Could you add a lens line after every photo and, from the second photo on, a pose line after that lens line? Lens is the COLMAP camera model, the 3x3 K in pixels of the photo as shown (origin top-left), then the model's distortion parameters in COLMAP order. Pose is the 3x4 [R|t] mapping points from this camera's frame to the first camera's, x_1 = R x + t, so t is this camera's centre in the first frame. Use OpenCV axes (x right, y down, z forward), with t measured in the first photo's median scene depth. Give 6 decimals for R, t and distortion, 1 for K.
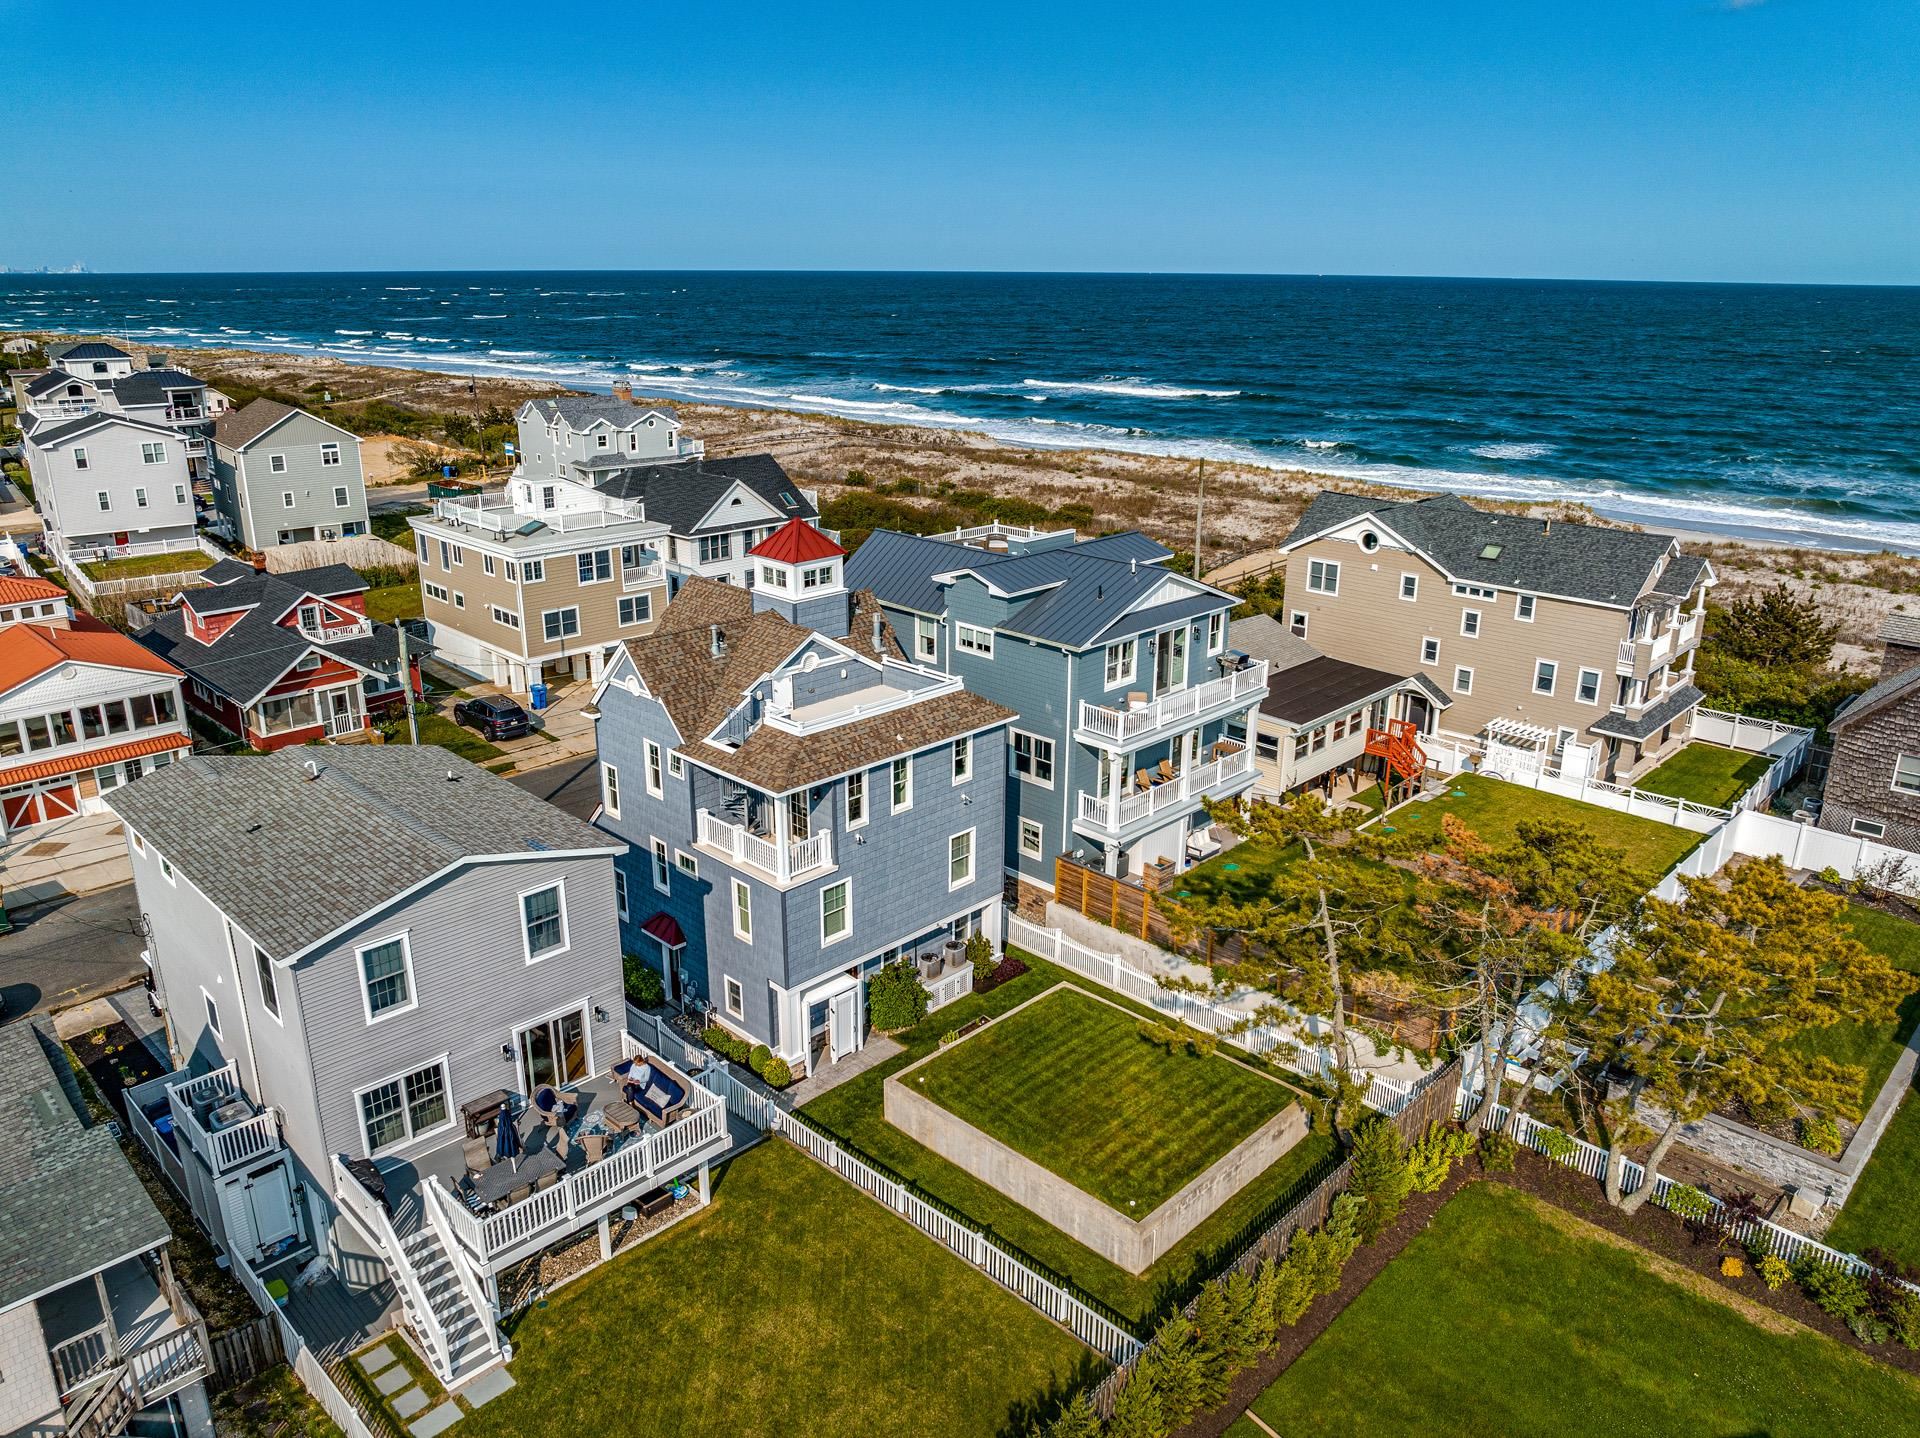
lens RADIAL K [[1346.7, 0, 960.0], [0, 1346.7, 719.0], [0, 0, 1]] dist [-0.033042, 0.000756]
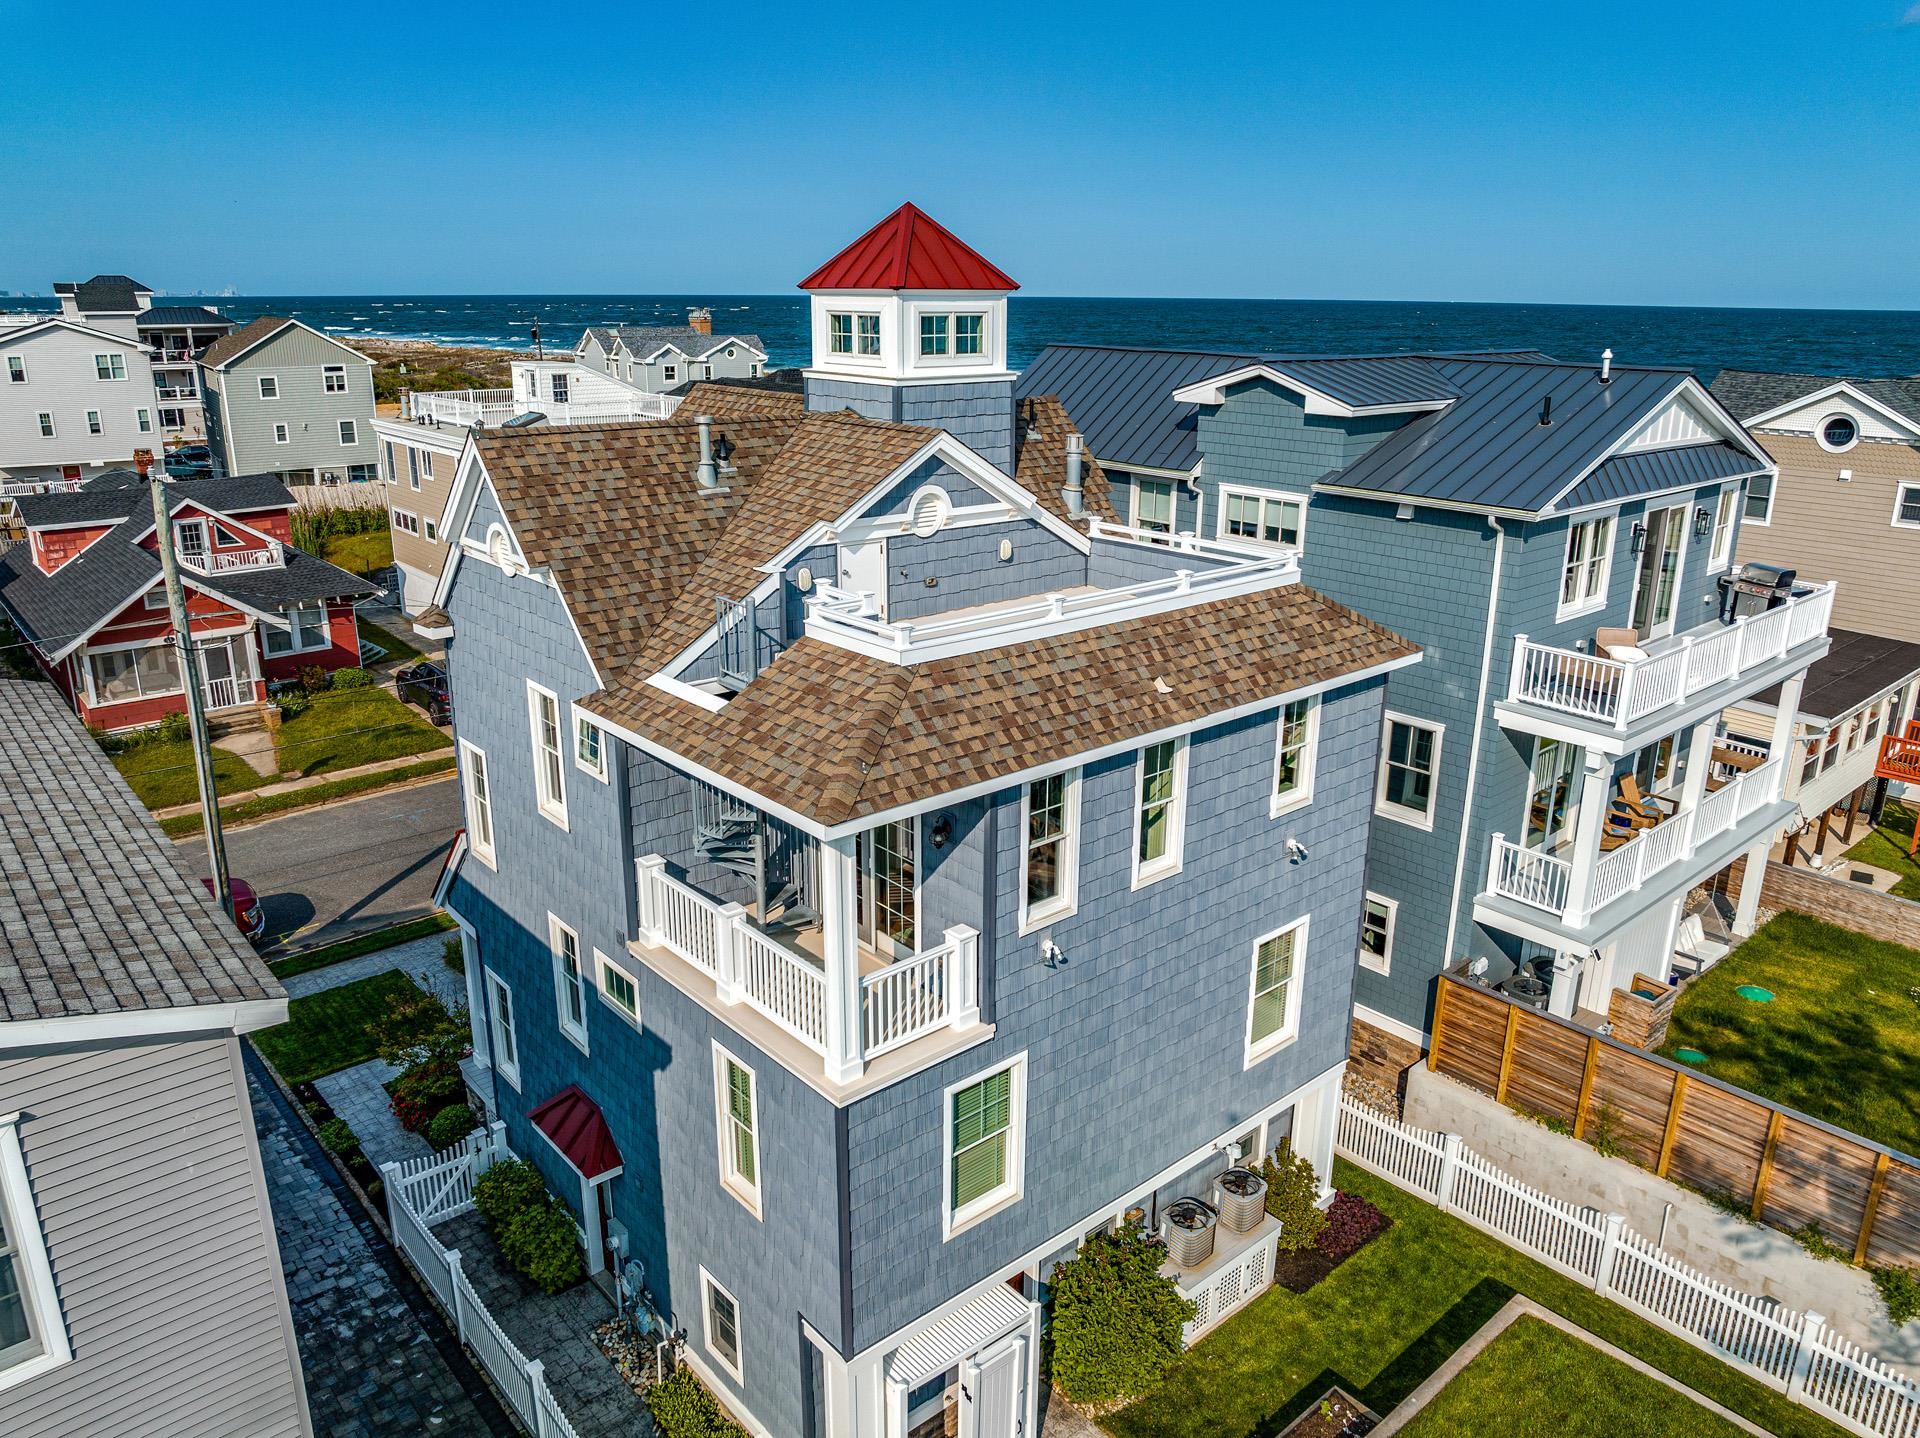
lens RADIAL K [[1346.7, 0, 960.0], [0, 1346.7, 719.0], [0, 0, 1]] dist [-0.033042, 0.000756]
pose [[0.996701, 0.024691, -0.077315, -0.065524], [-0.026056, 0.999521, -0.016705, 0.028035], [0.076866, 0.018664, 0.996867, 0.562046]]
